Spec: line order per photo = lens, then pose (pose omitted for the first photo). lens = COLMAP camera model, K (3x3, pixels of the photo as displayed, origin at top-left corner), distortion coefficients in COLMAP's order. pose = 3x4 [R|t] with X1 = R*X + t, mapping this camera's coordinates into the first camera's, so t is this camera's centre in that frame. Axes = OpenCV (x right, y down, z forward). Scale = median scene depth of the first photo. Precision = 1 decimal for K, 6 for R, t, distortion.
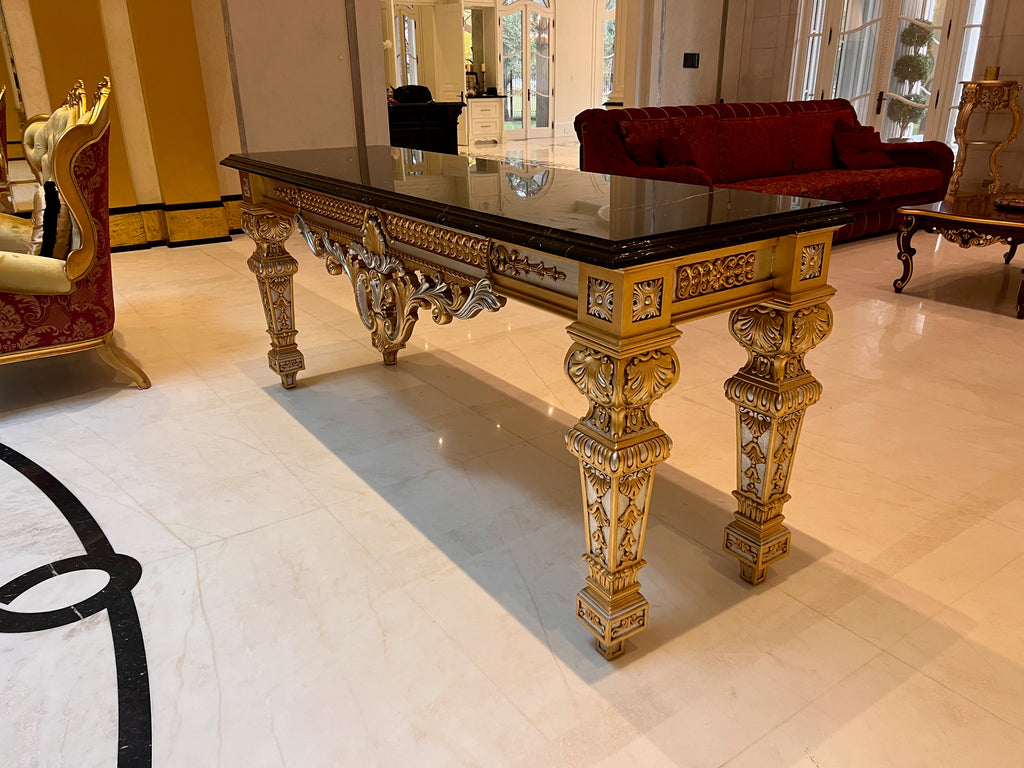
lens RADIAL K [[766.5, 0, 512.0], [0, 766.5, 384.0], [0, 0, 1]] dist [0.051447, -0.052271]
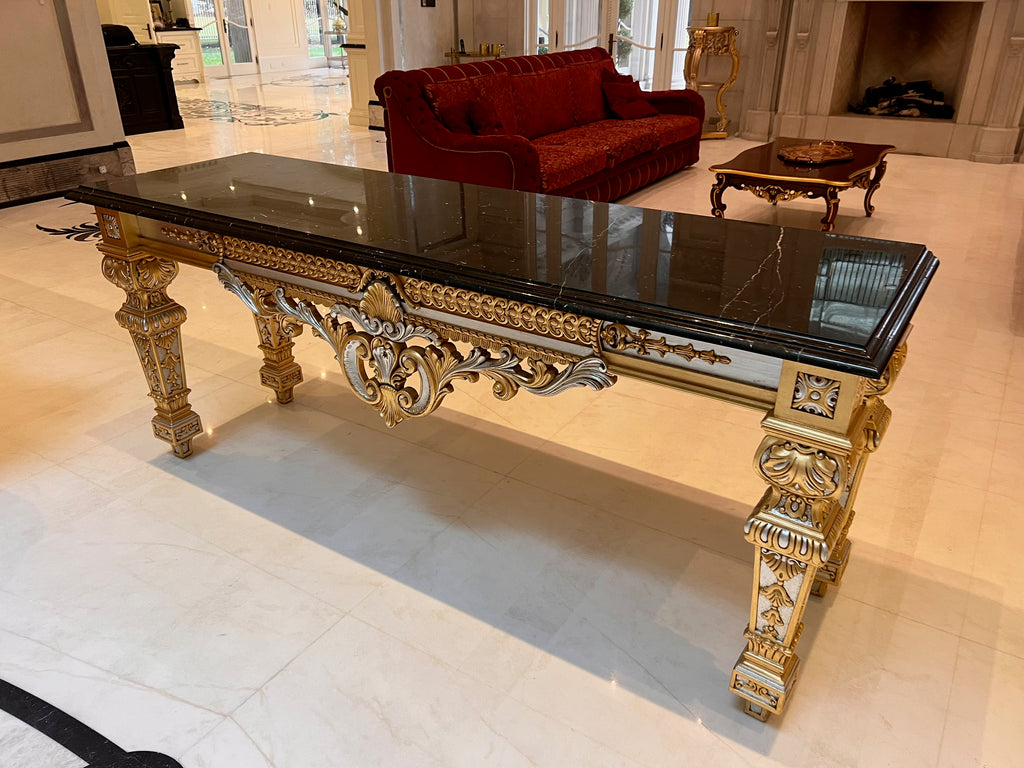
lens RADIAL K [[769.8, 0, 505.2], [0, 769.8, 382.1], [0, 0, 1]] dist [0.047480, -0.049021]
pose [[0.929242, -0.159617, 0.333215, -0.383667], [0.130939, 0.985602, 0.106973, -0.192945], [-0.345492, -0.055773, 0.936763, 0.167870]]
